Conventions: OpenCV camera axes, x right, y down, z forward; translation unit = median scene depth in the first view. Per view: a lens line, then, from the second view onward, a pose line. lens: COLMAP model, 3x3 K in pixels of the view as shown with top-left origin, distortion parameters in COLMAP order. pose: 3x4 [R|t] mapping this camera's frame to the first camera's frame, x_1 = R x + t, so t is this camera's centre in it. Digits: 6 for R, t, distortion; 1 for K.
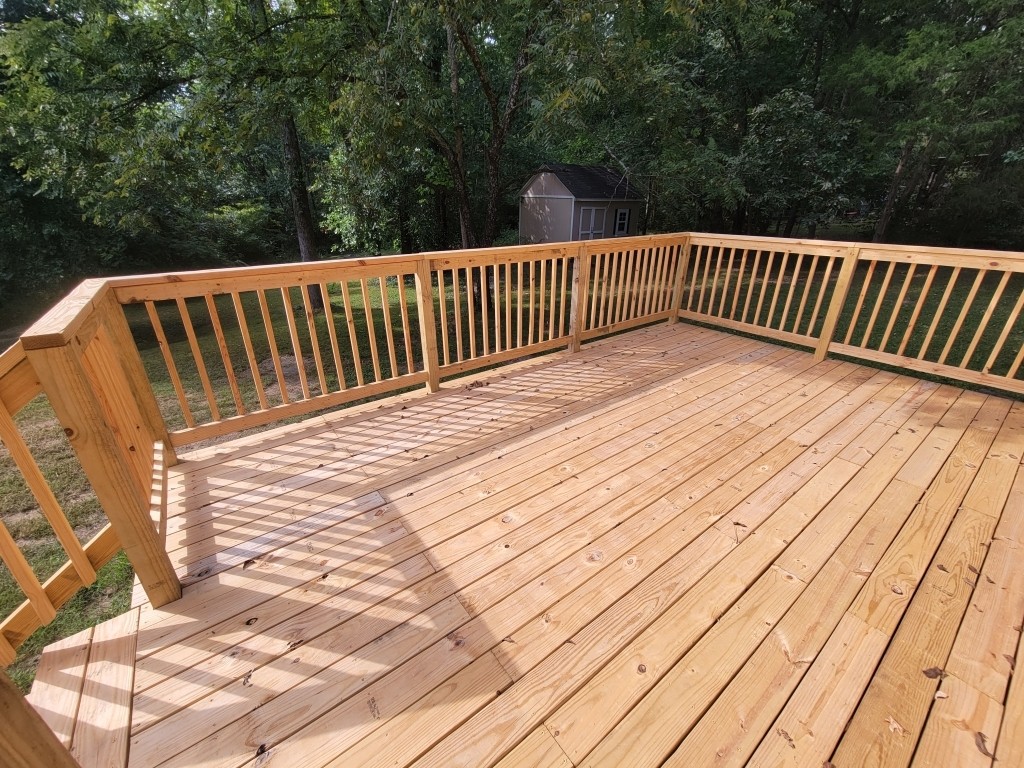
lens RADIAL K [[417.8, 0, 517.7], [0, 417.8, 384.3], [0, 0, 1]] dist [-0.013296, 0.000126]
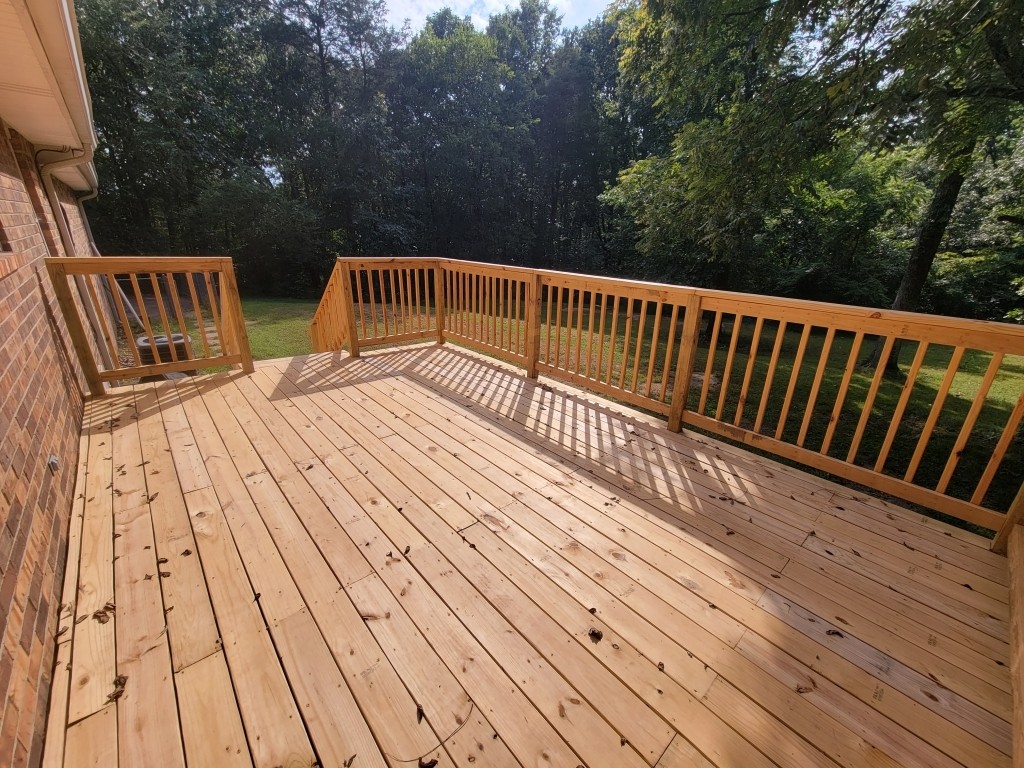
lens RADIAL K [[417.8, 0, 517.7], [0, 417.8, 384.3], [0, 0, 1]] dist [-0.013296, 0.000126]
pose [[0.087957, 0.344632, -0.934608, 1.140534], [-0.429268, 0.859768, 0.276636, -0.343257], [0.898884, 0.376866, 0.223562, 0.795663]]
